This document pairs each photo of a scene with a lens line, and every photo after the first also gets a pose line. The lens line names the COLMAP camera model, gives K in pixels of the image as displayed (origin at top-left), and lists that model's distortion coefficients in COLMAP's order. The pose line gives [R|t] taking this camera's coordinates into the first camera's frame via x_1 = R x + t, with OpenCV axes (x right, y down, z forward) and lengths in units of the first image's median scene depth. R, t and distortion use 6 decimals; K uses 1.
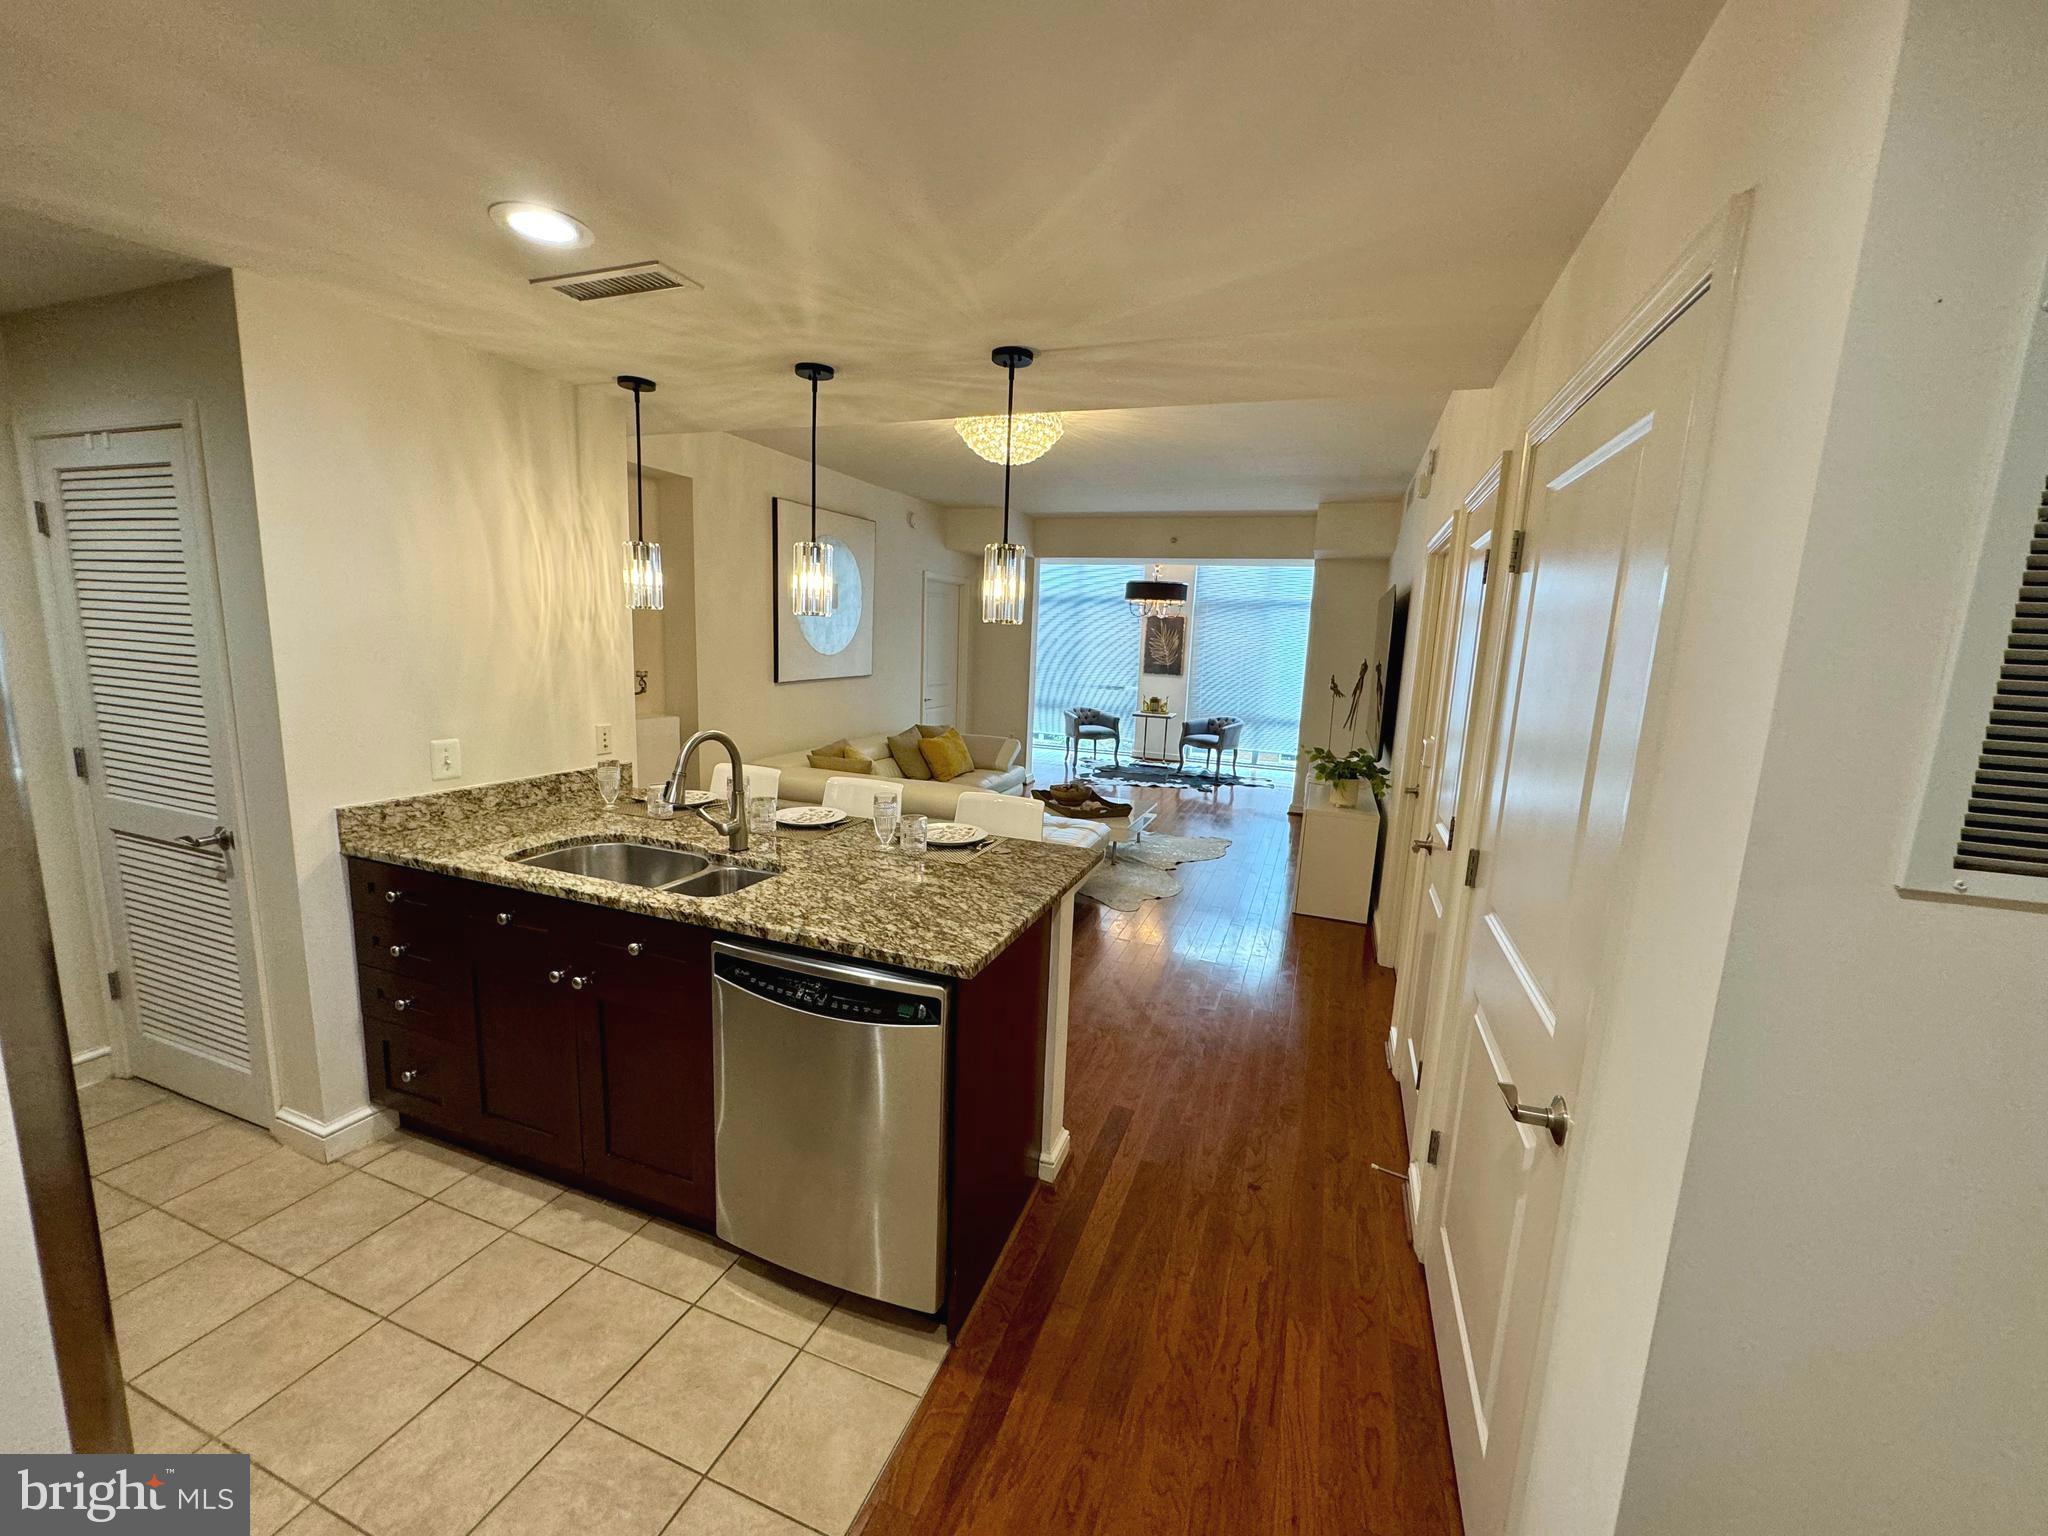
lens RADIAL K [[817.6, 0, 1024.8], [0, 817.6, 769.1], [0, 0, 1]] dist [-0.002548, 0.000606]
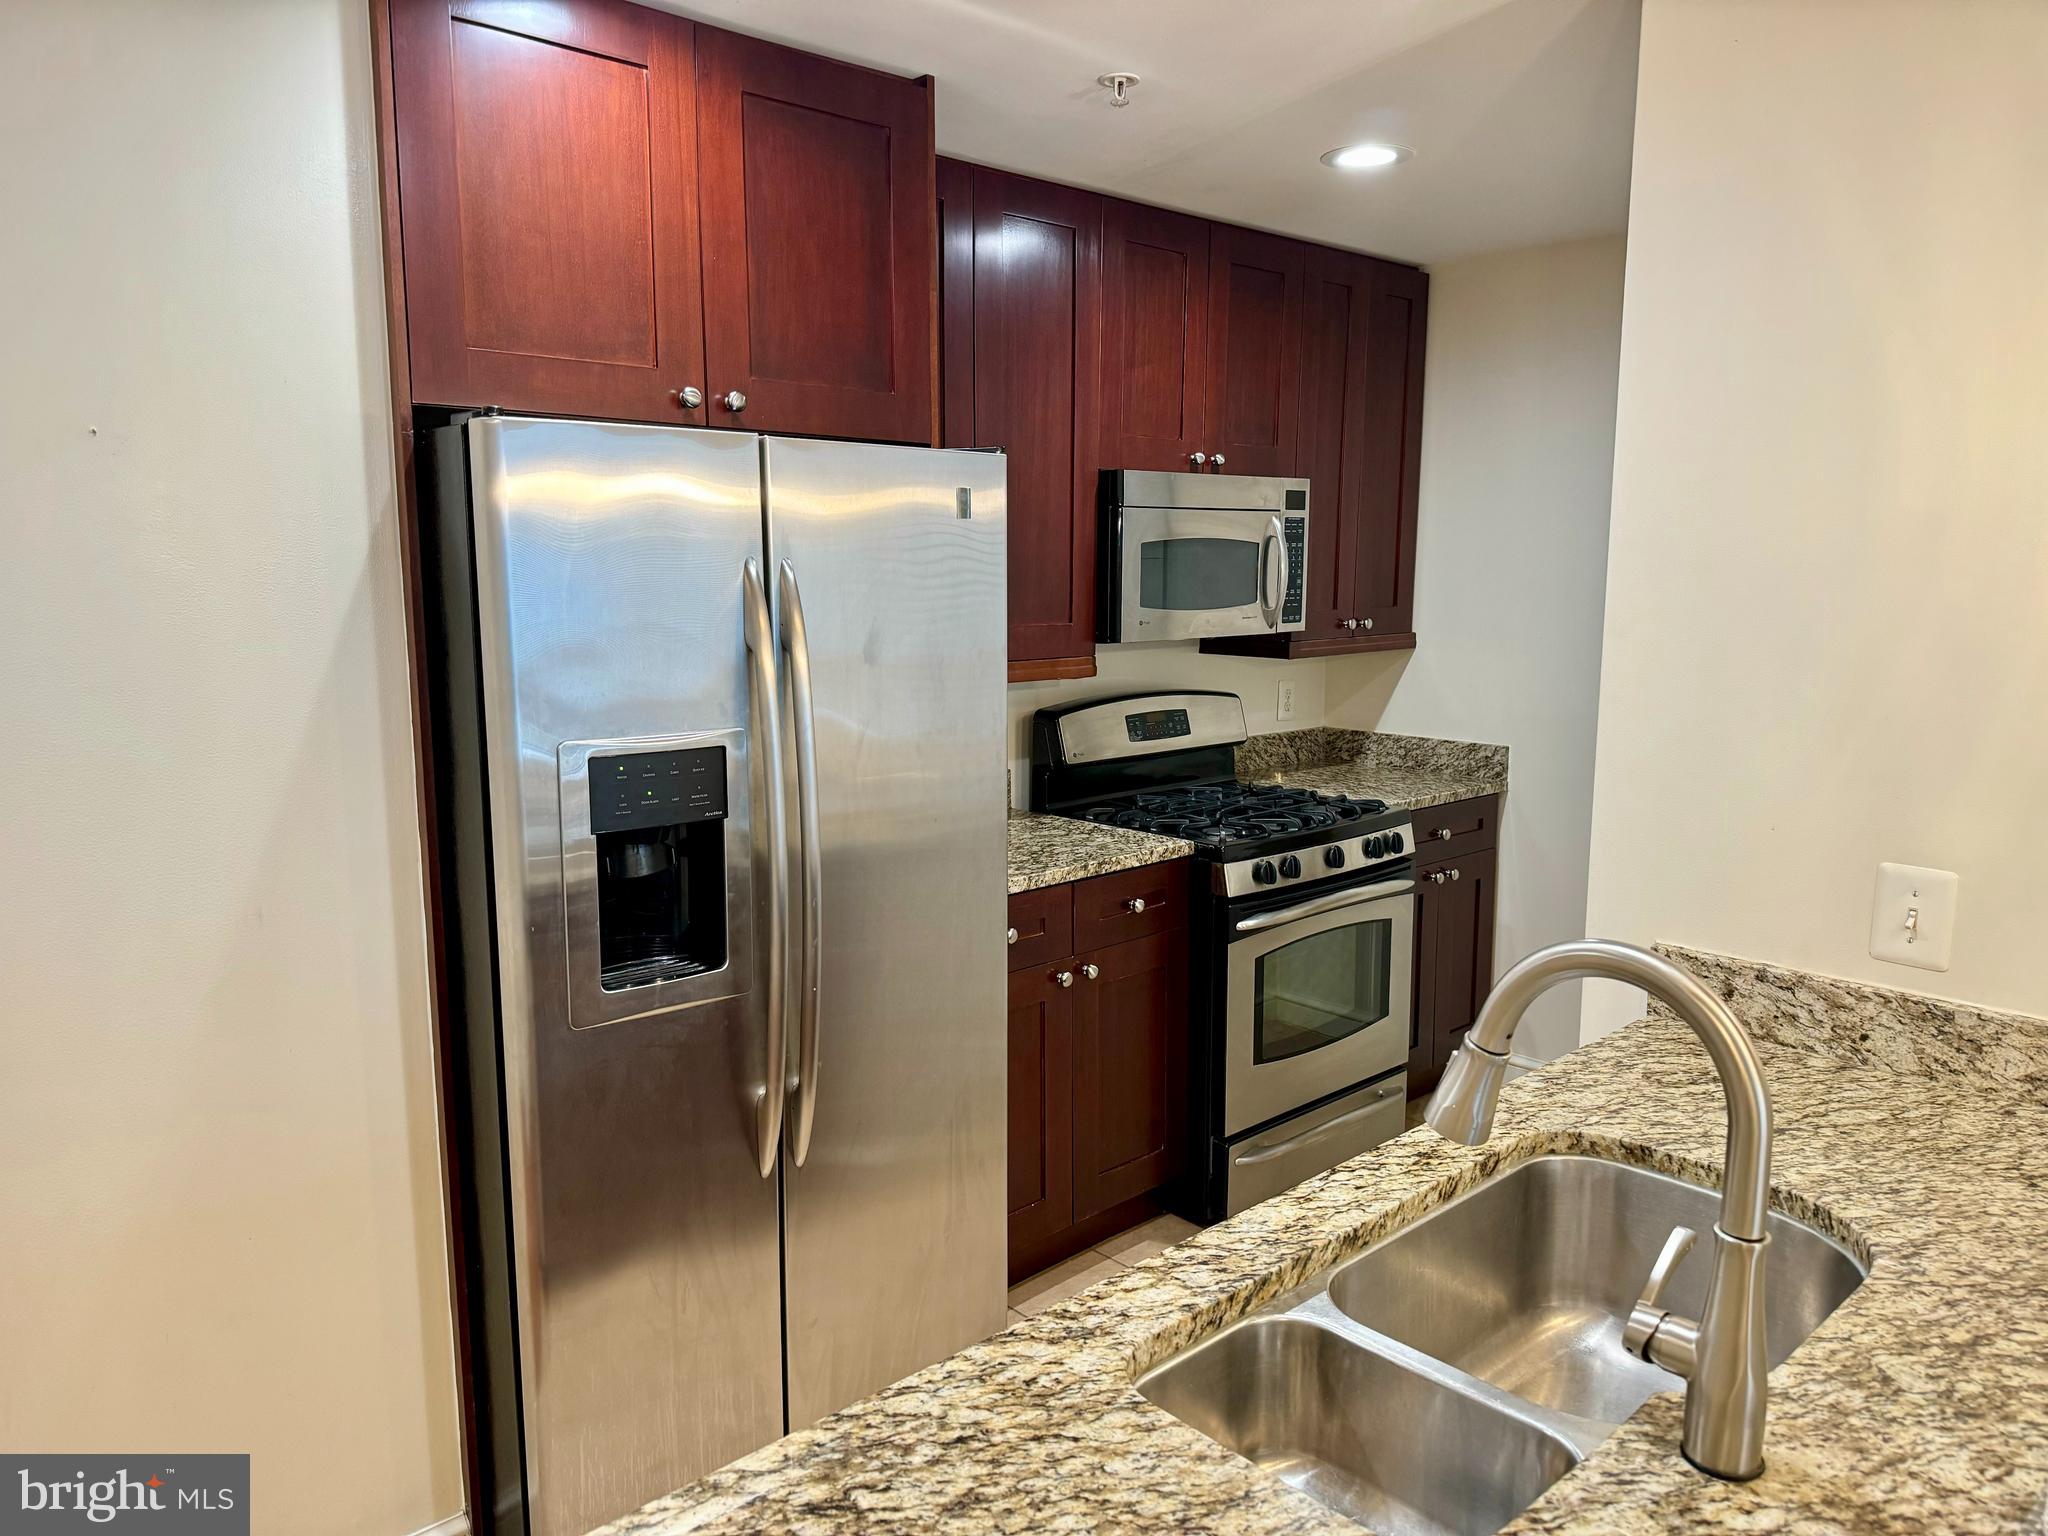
lens RADIAL K [[1431.4, 0, 1021.6], [0, 1431.4, 762.5], [0, 0, 1]] dist [0.078625, -0.095973]
pose [[-0.447714, 0.092264, -0.889404, 0.107126], [-0.161884, 0.969862, 0.182101, -0.140616], [0.879401, 0.225509, -0.419285, 0.885155]]
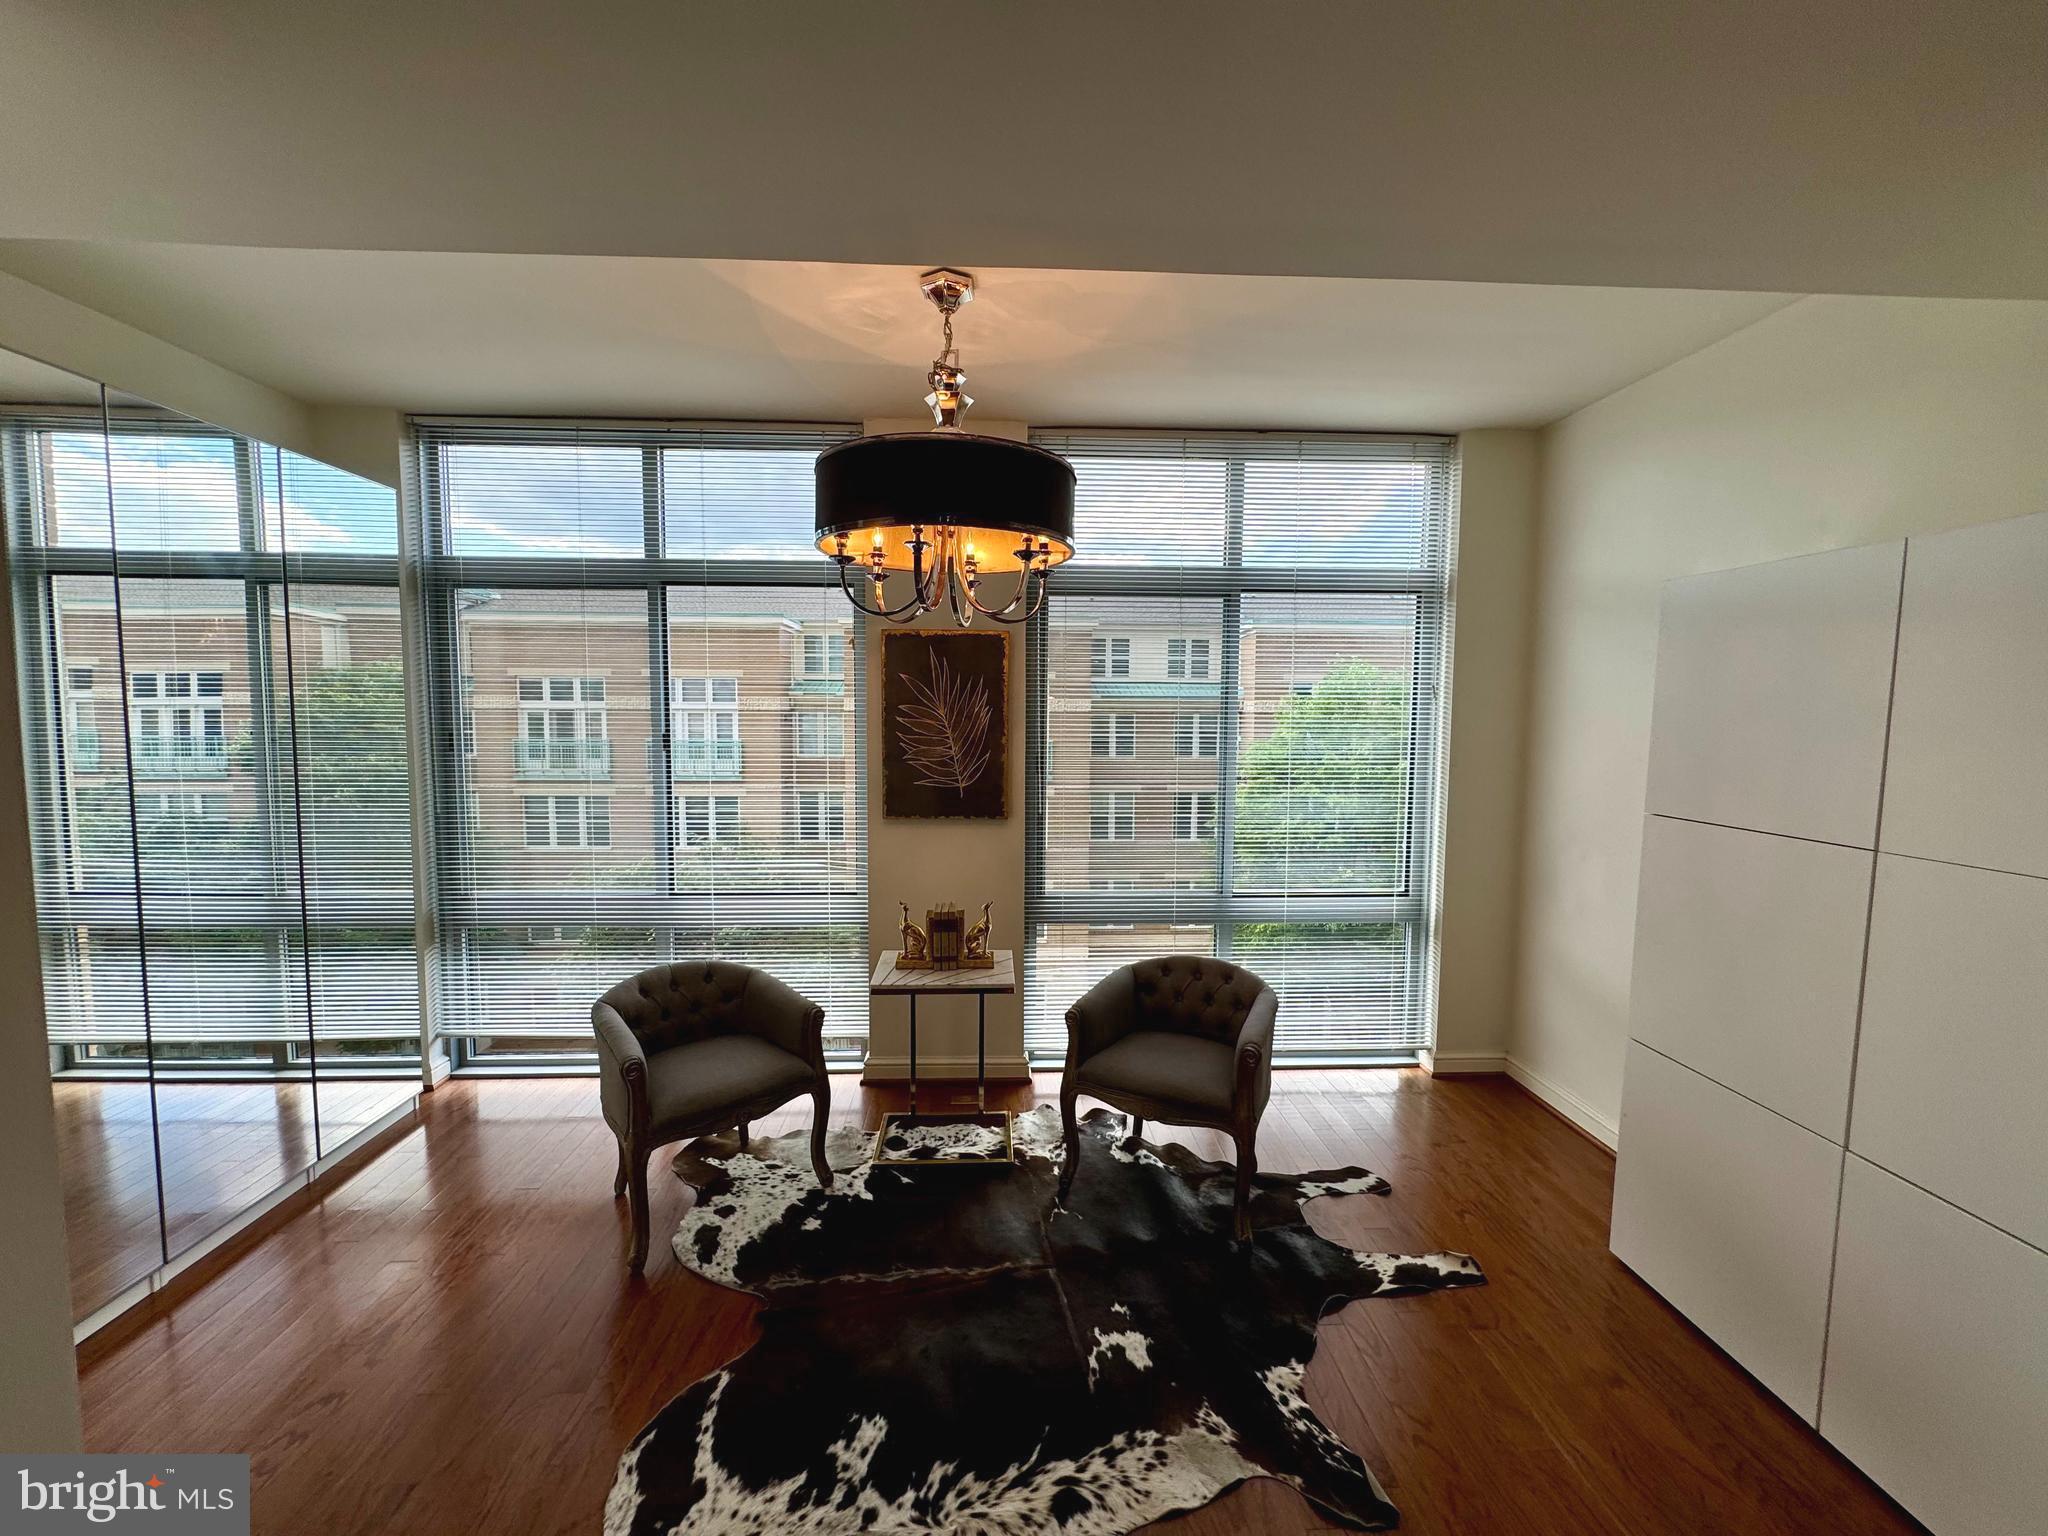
lens RADIAL K [[817.6, 0, 1023.2], [0, 817.6, 767.7], [0, 0, 1]] dist [-0.002548, 0.000606]
pose [[0.919251, -0.062085, 0.388746, 0.299754], [0.093826, 0.993582, -0.063186, -0.448732], [-0.382328, 0.094558, 0.919176, 2.792351]]
